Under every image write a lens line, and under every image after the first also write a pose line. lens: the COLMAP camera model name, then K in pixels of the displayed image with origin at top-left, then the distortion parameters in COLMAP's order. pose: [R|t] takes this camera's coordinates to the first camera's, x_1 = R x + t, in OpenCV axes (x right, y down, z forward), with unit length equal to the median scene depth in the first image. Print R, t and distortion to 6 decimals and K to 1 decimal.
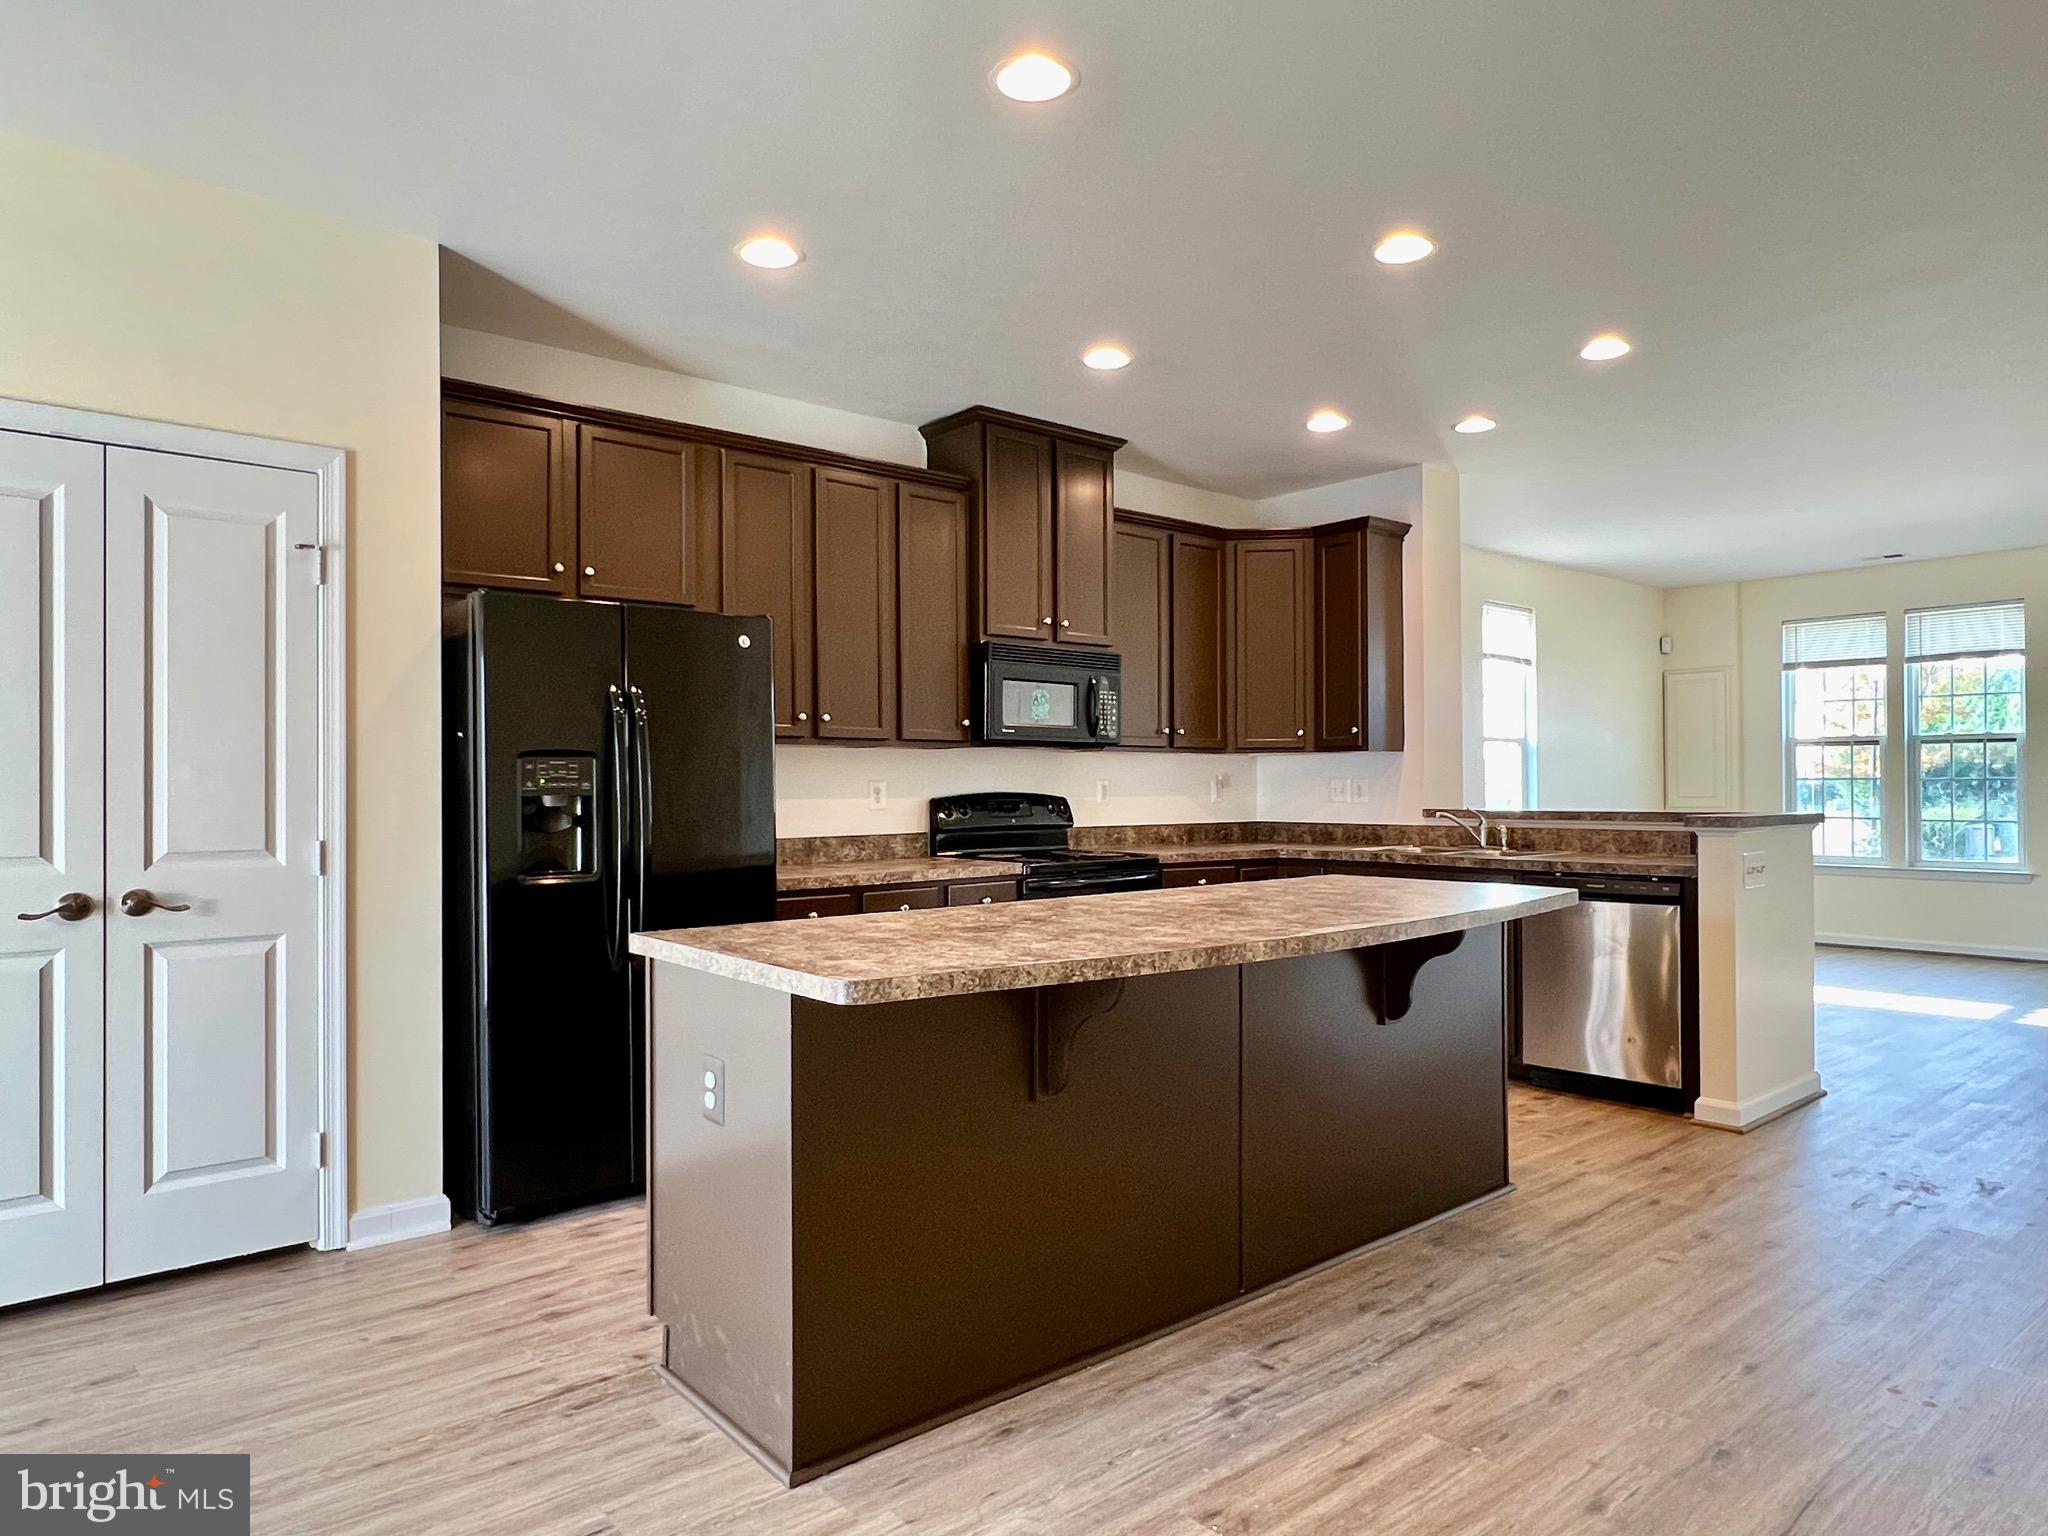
lens RADIAL K [[1259.9, 0, 1012.7], [0, 1259.9, 778.3], [0, 0, 1]] dist [-0.001311, -0.001699]
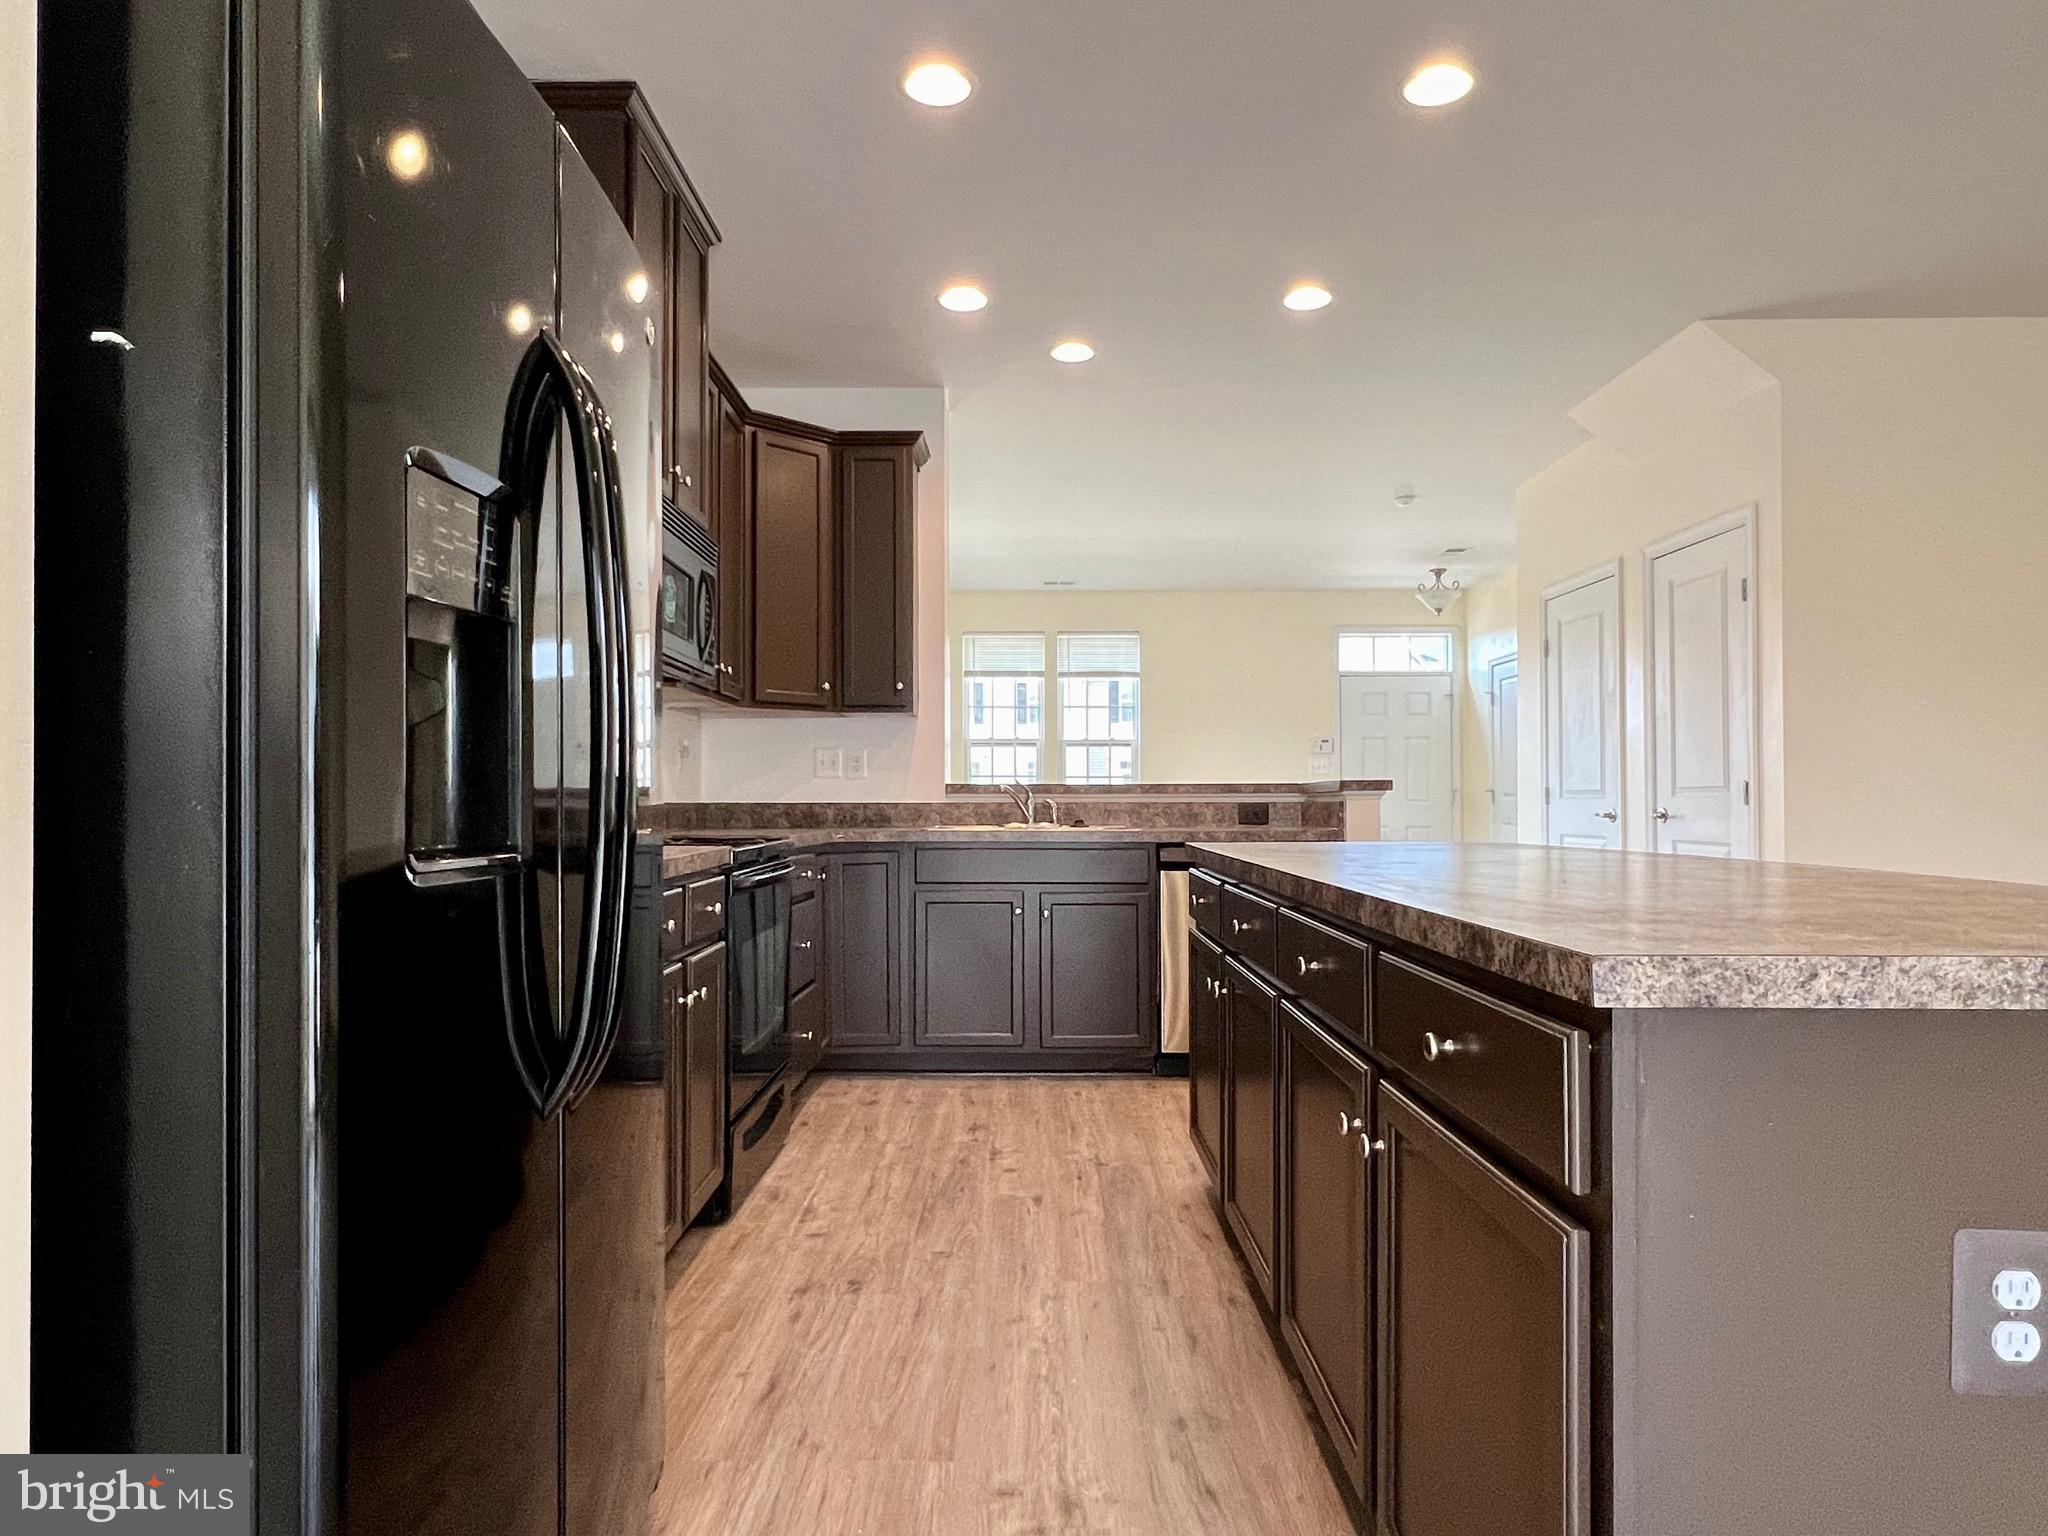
lens RADIAL K [[1259.9, 0, 1036.0], [0, 1259.9, 781.4], [0, 0, 1]] dist [-0.001311, -0.001699]
pose [[0.632215, 0.017213, 0.774602, -0.422520], [-0.006867, 0.999838, -0.016614, 0.050412], [-0.774762, 0.005185, 0.632231, 0.558673]]
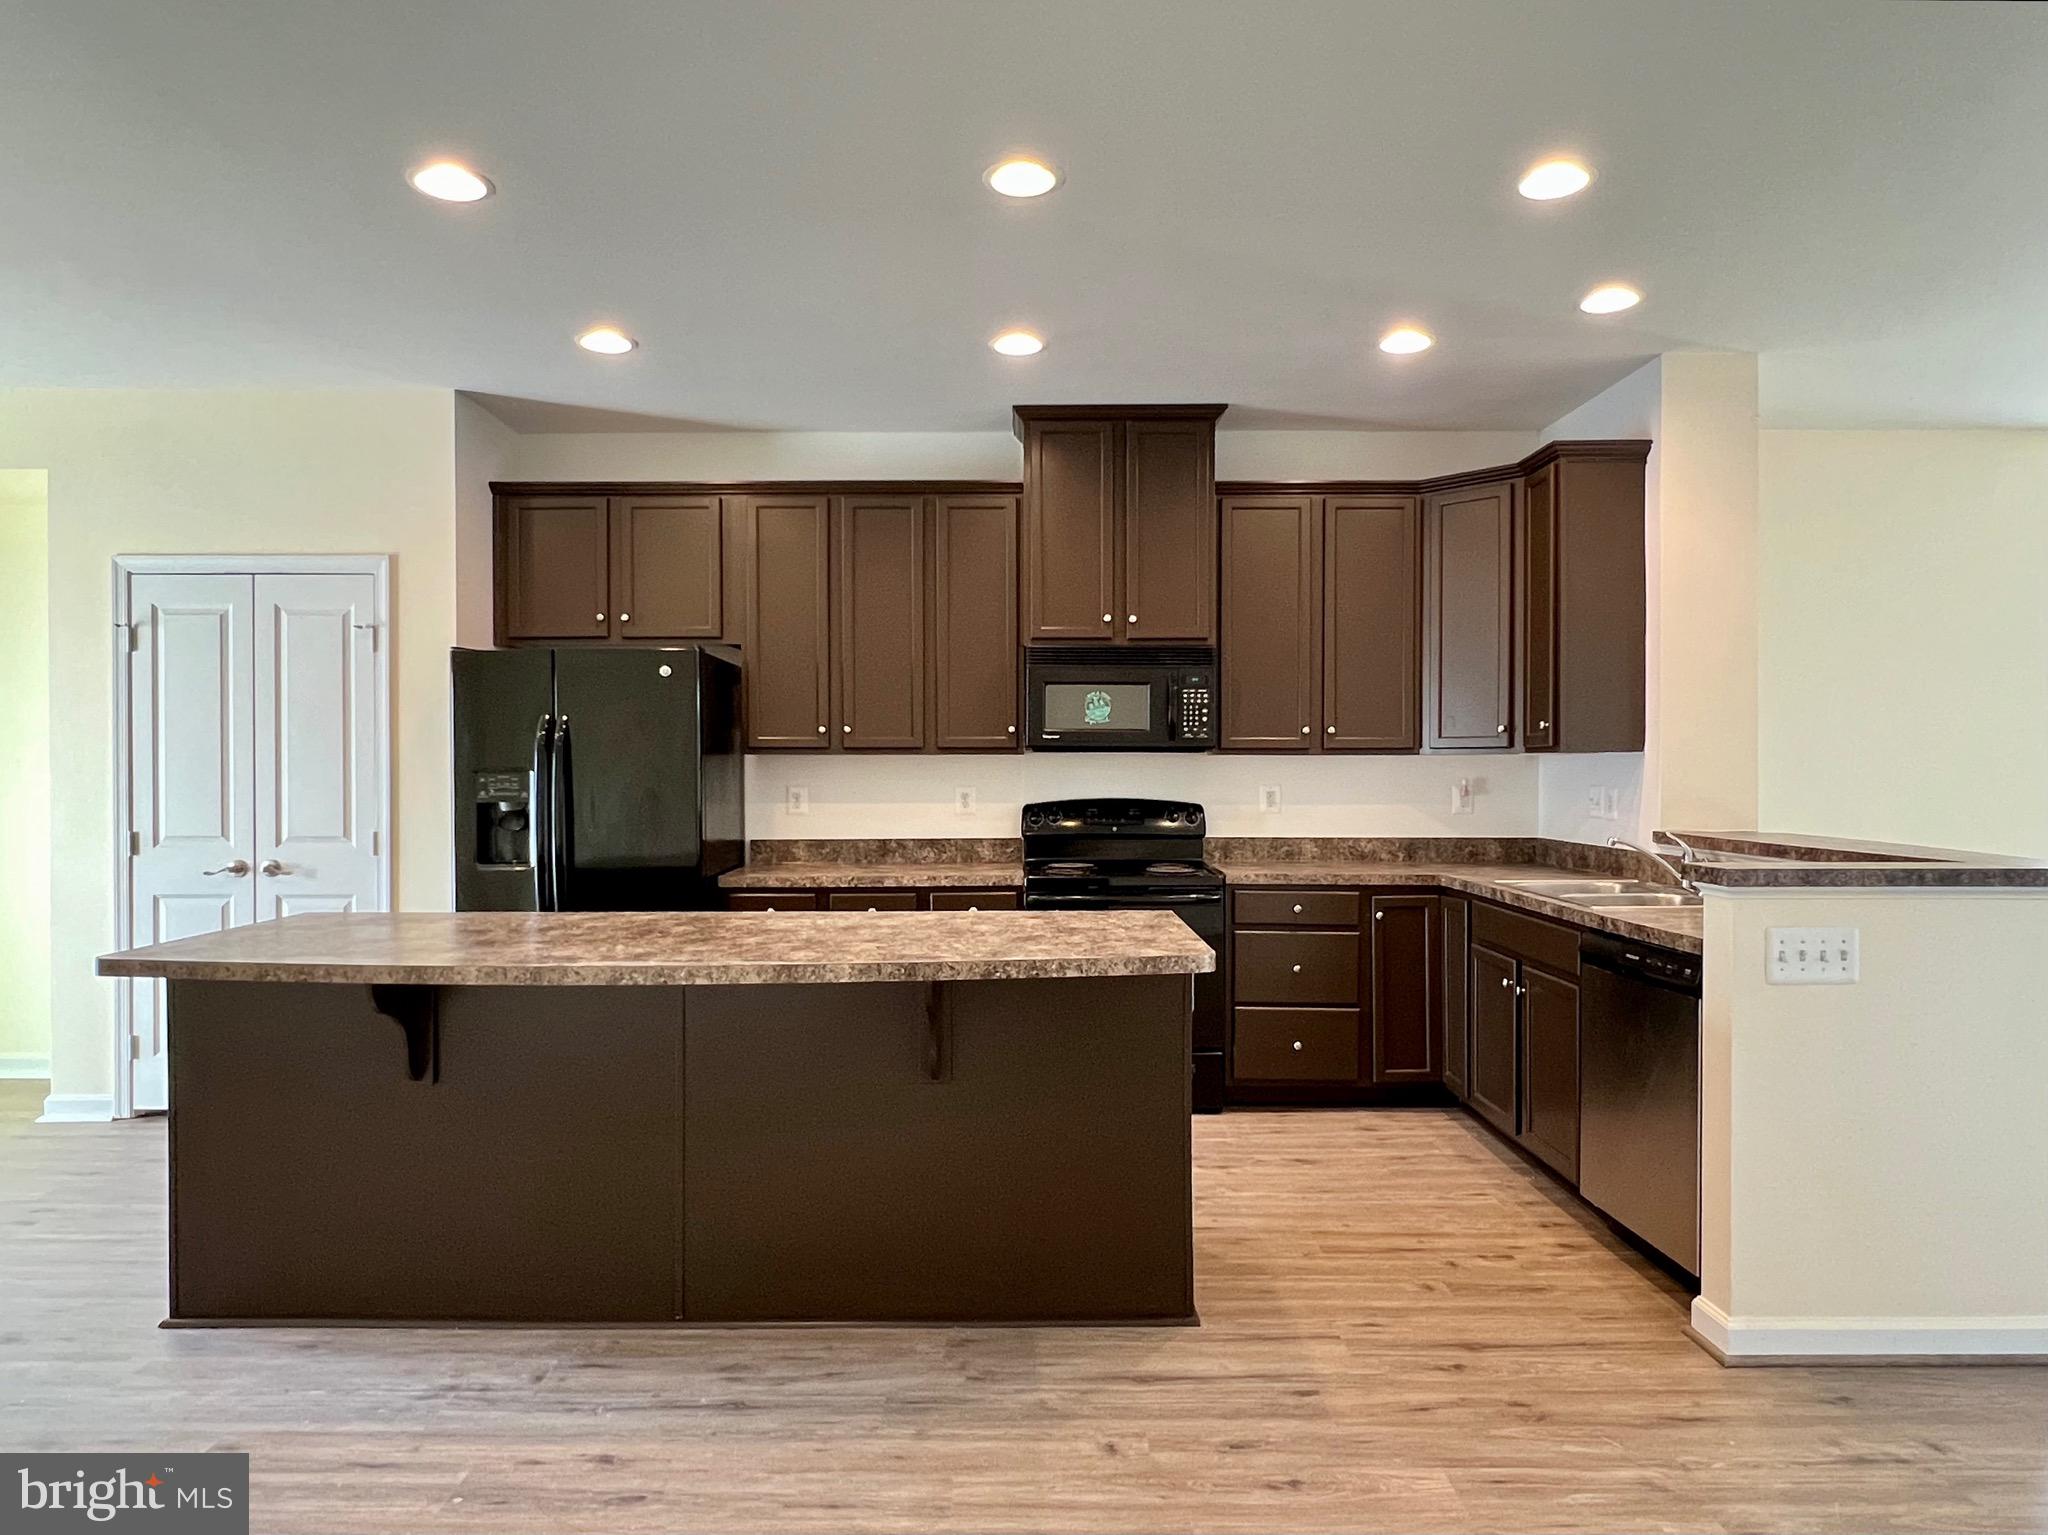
lens RADIAL K [[1259.9, 0, 1005.1], [0, 1259.9, 779.6], [0, 0, 1]] dist [-0.001311, -0.001699]
pose [[0.765956, 0.009804, -0.642819, 0.700506], [0.000822, 0.999868, 0.016230, -0.024479], [0.642893, -0.012960, 0.765847, 0.279684]]
